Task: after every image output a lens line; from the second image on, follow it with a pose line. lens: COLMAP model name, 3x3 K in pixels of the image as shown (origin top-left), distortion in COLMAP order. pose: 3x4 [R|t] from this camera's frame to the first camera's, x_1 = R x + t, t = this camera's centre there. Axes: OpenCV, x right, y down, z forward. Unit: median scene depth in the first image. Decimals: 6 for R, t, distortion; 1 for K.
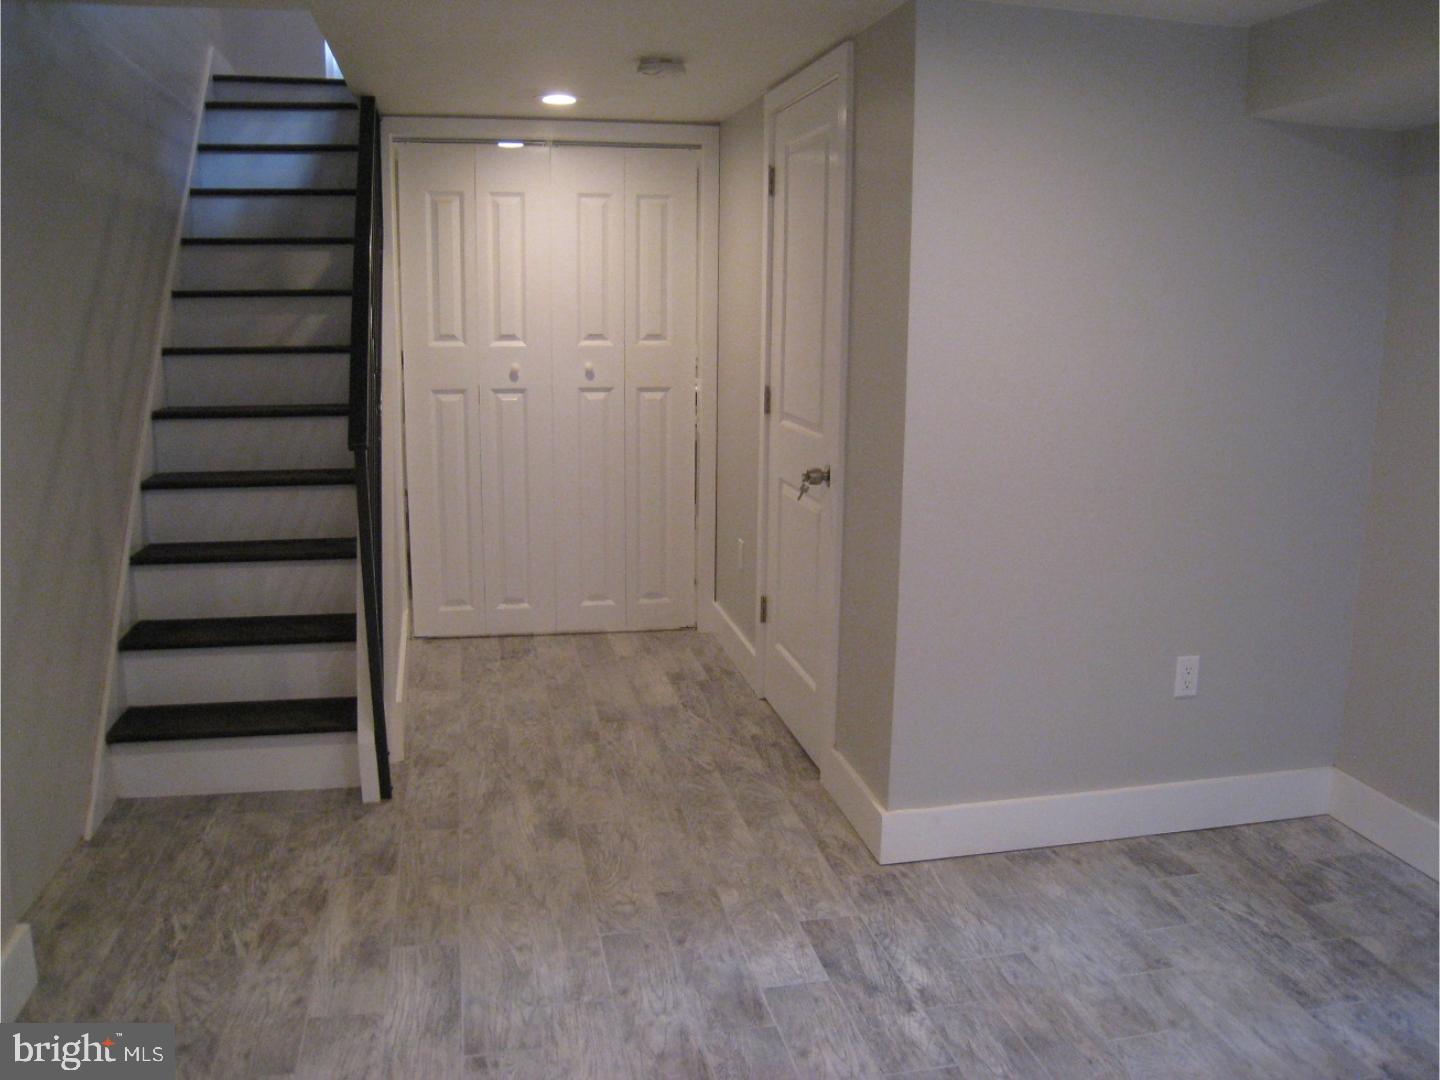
lens RADIAL K [[1194.6, 0, 720.0], [0, 1194.6, 540.0], [0, 0, 1]] dist [-0.173360, 0.120151]
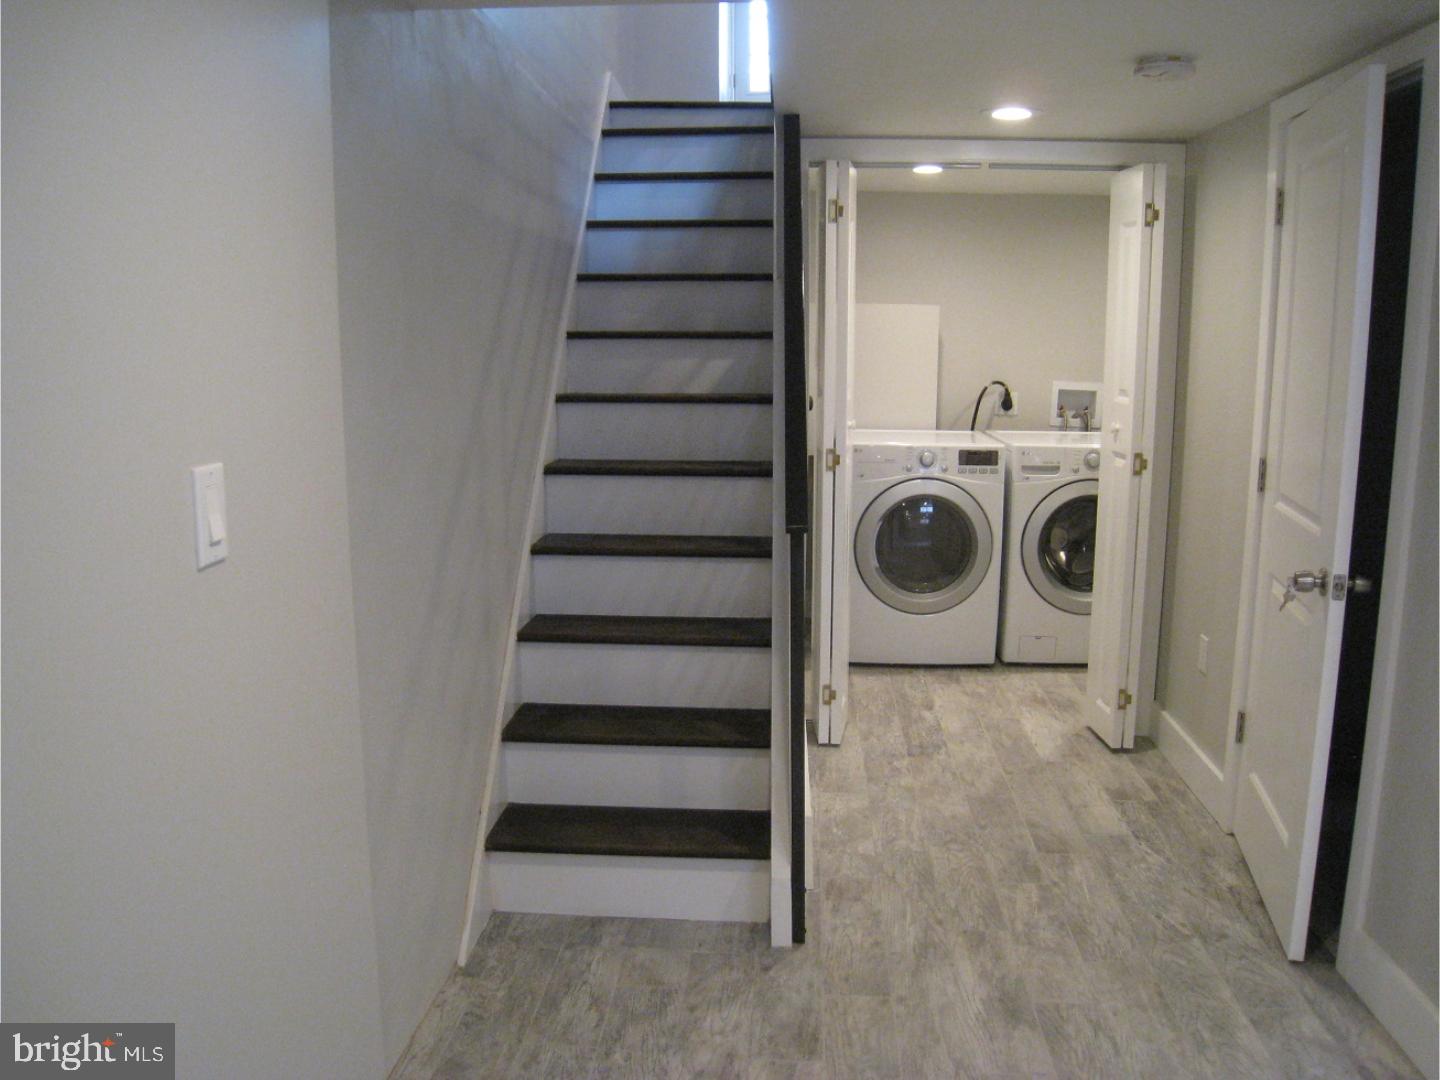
lens RADIAL K [[1194.6, 0, 720.0], [0, 1194.6, 540.0], [0, 0, 1]] dist [-0.173360, 0.120151]
pose [[0.960703, 0.039761, -0.274715, -0.112527], [-0.047297, 0.998663, -0.020861, -0.044297], [0.273518, 0.033034, 0.961299, 0.157191]]
